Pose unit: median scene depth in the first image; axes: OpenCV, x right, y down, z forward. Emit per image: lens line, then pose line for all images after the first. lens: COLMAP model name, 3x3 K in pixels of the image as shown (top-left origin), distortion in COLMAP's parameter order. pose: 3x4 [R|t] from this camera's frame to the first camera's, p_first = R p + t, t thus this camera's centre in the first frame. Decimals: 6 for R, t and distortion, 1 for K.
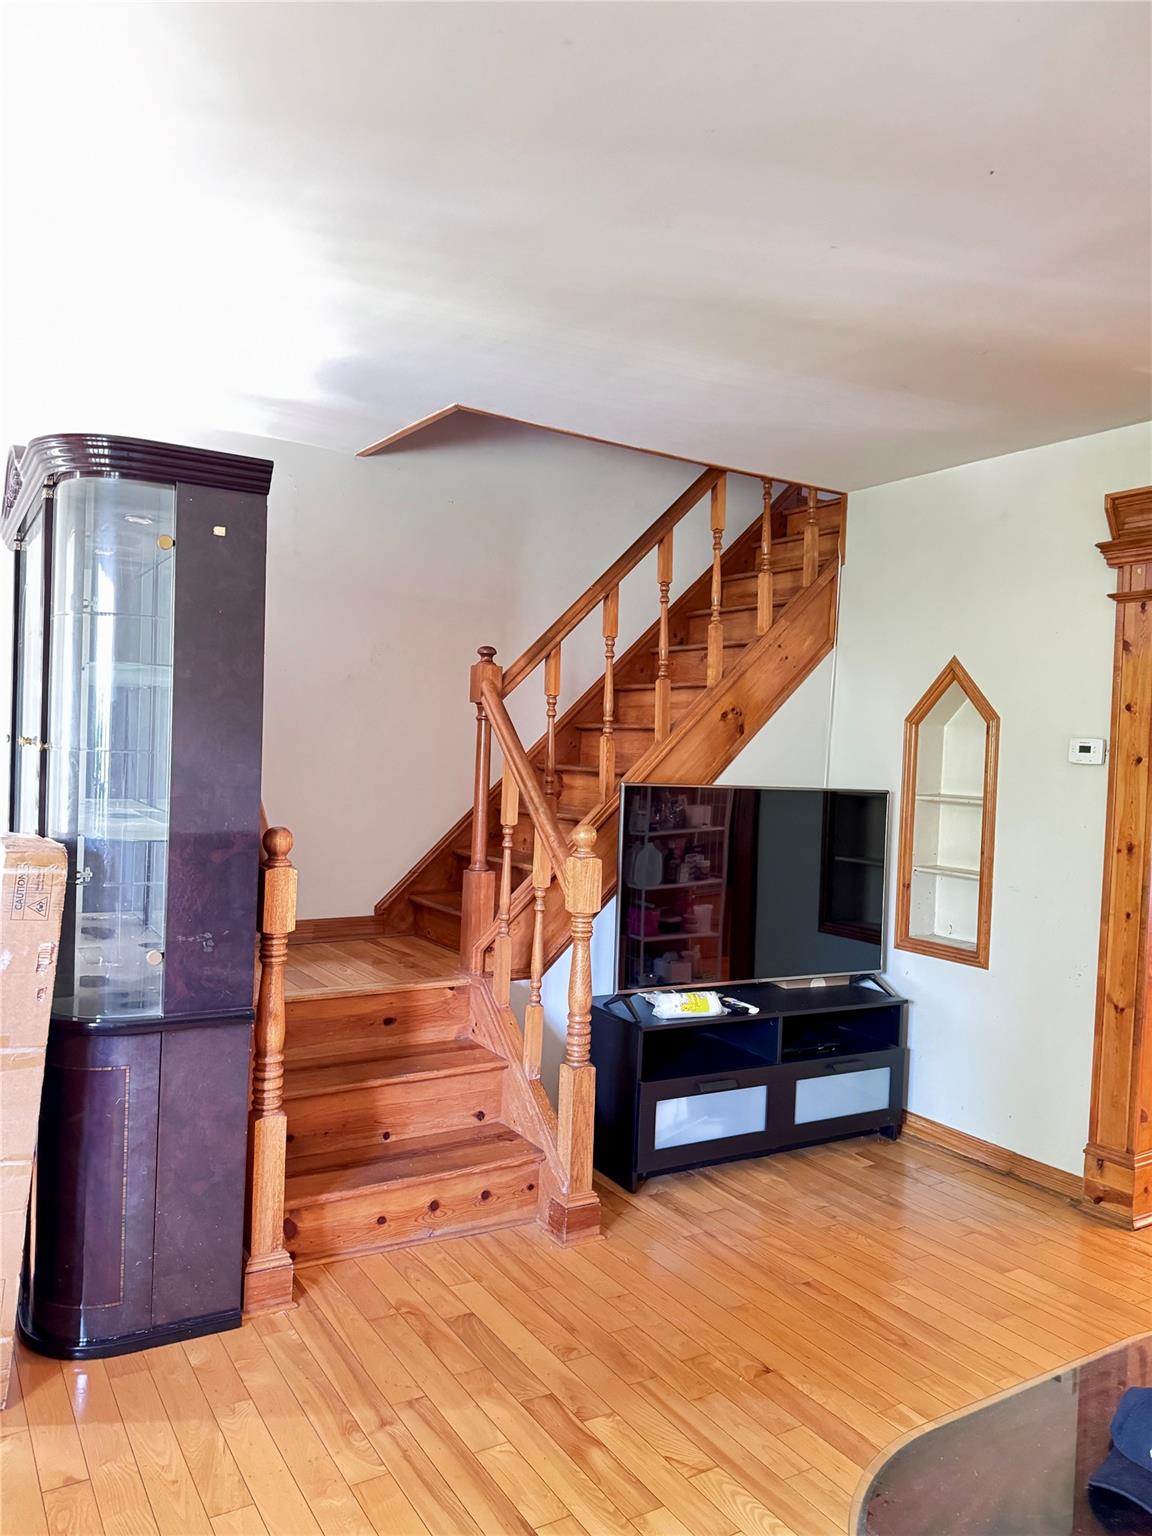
lens RADIAL K [[1081.4, 0, 575.2], [0, 1081.4, 775.4], [0, 0, 1]] dist [0.034374, -0.039261]
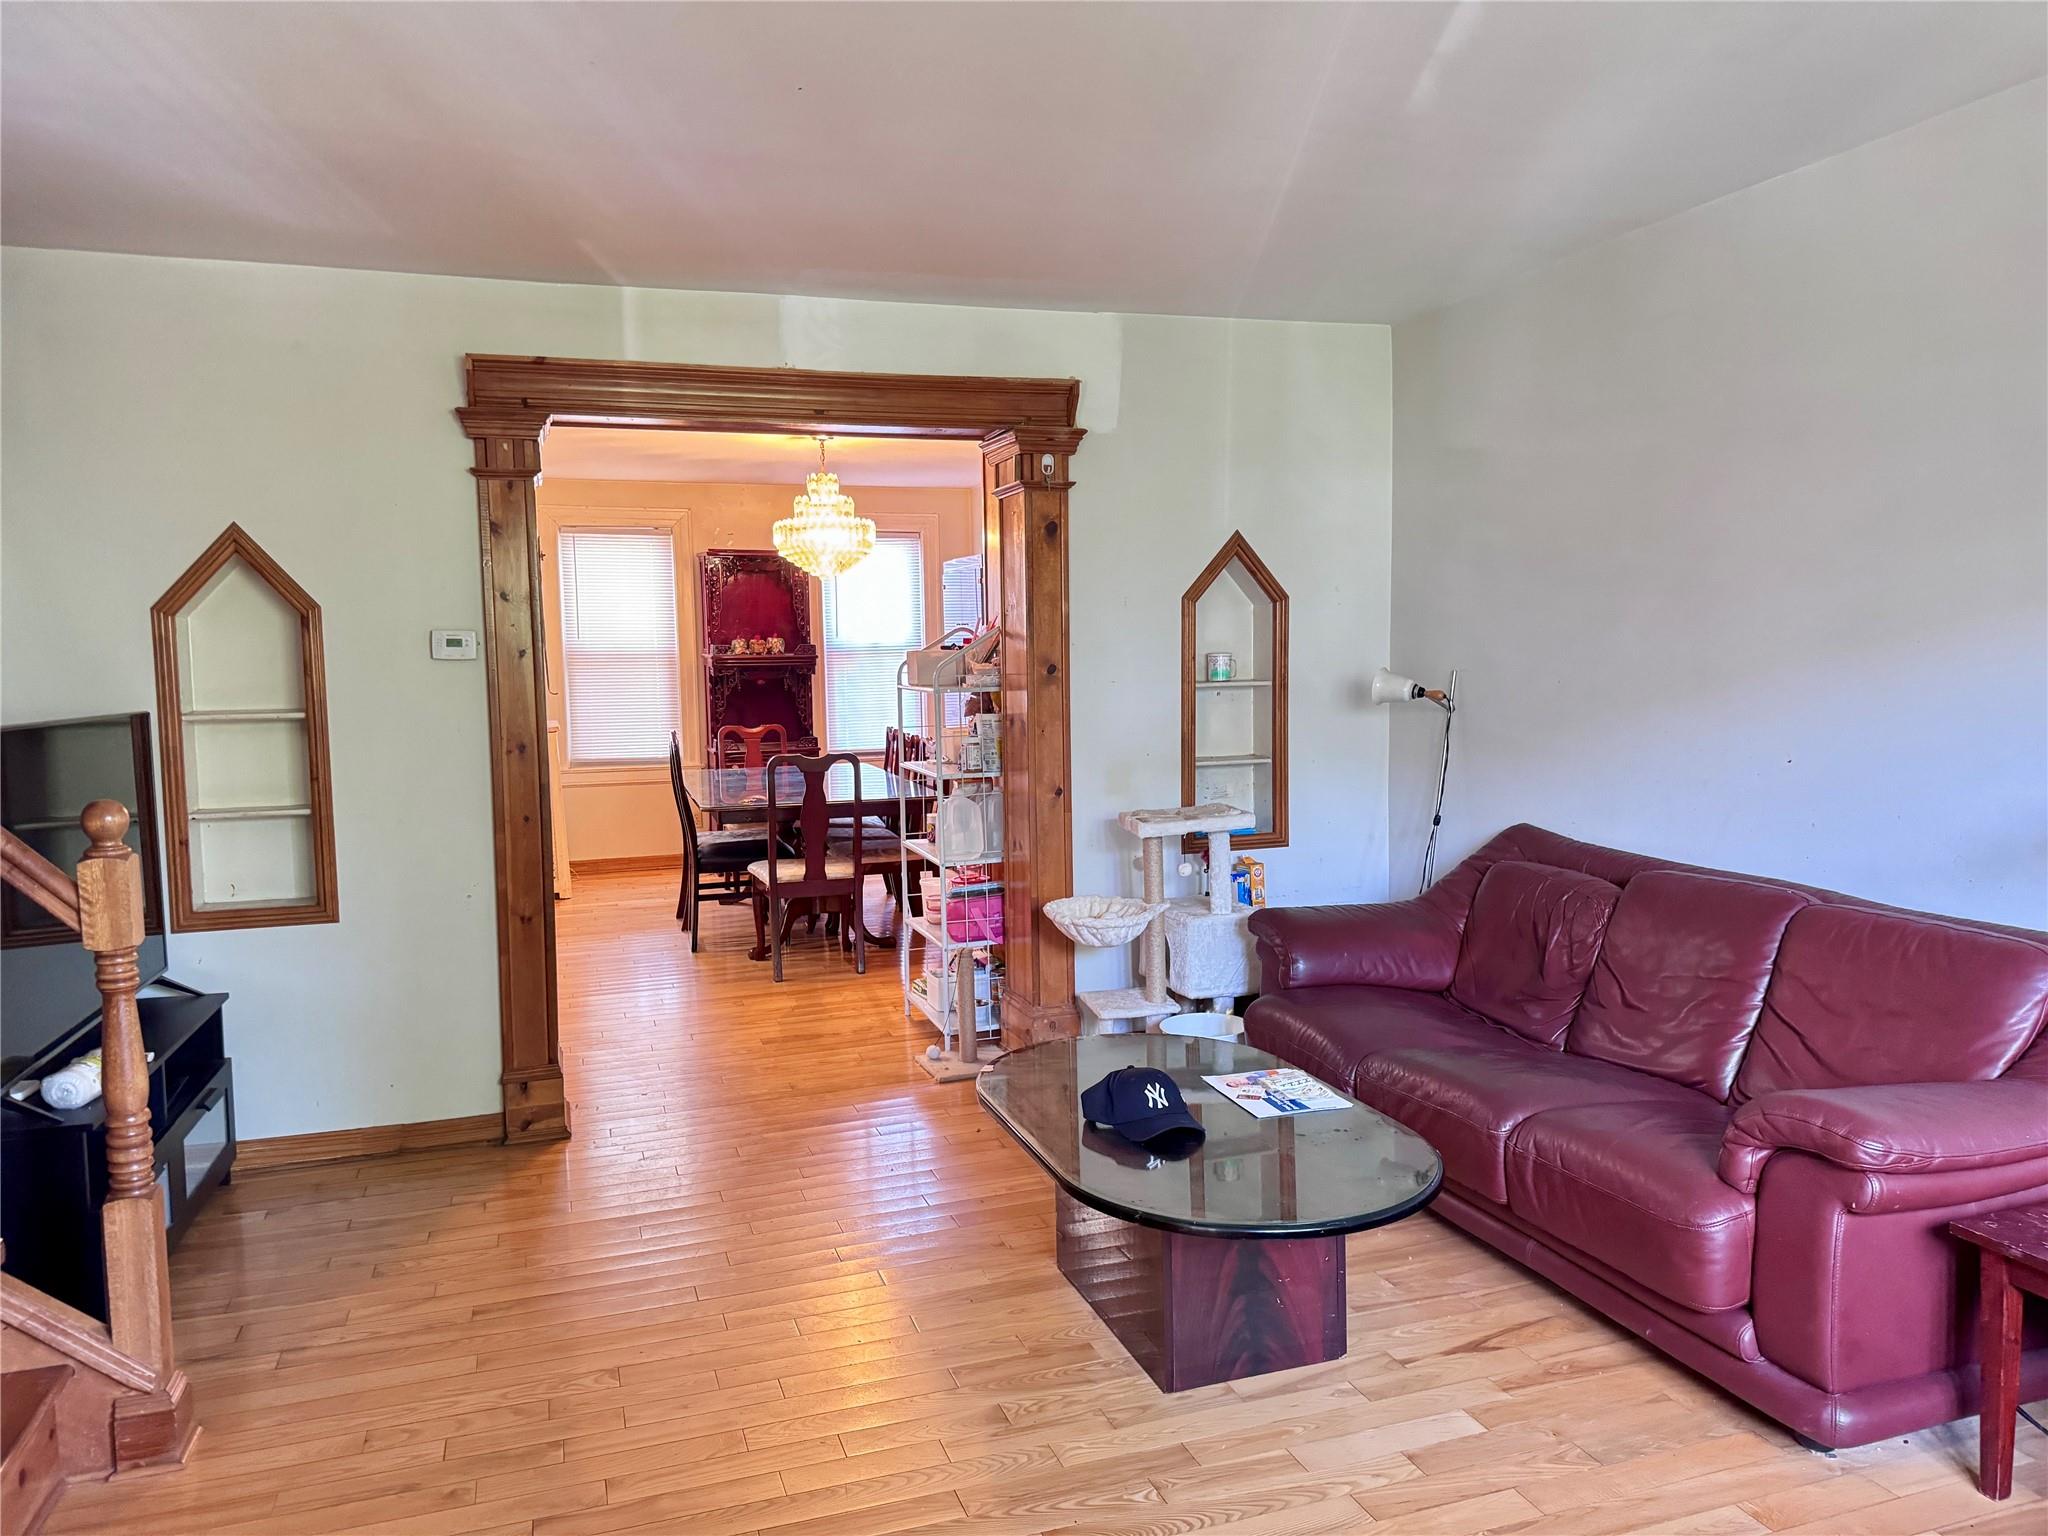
lens RADIAL K [[1441.9, 0, 1026.5], [0, 1441.9, 763.3], [0, 0, 1]] dist [0.034374, -0.039261]
pose [[0.226540, -0.117156, 0.966930, -0.582986], [0.046671, 0.992905, 0.109369, -0.034437], [-0.972883, 0.020351, 0.230400, 0.285689]]
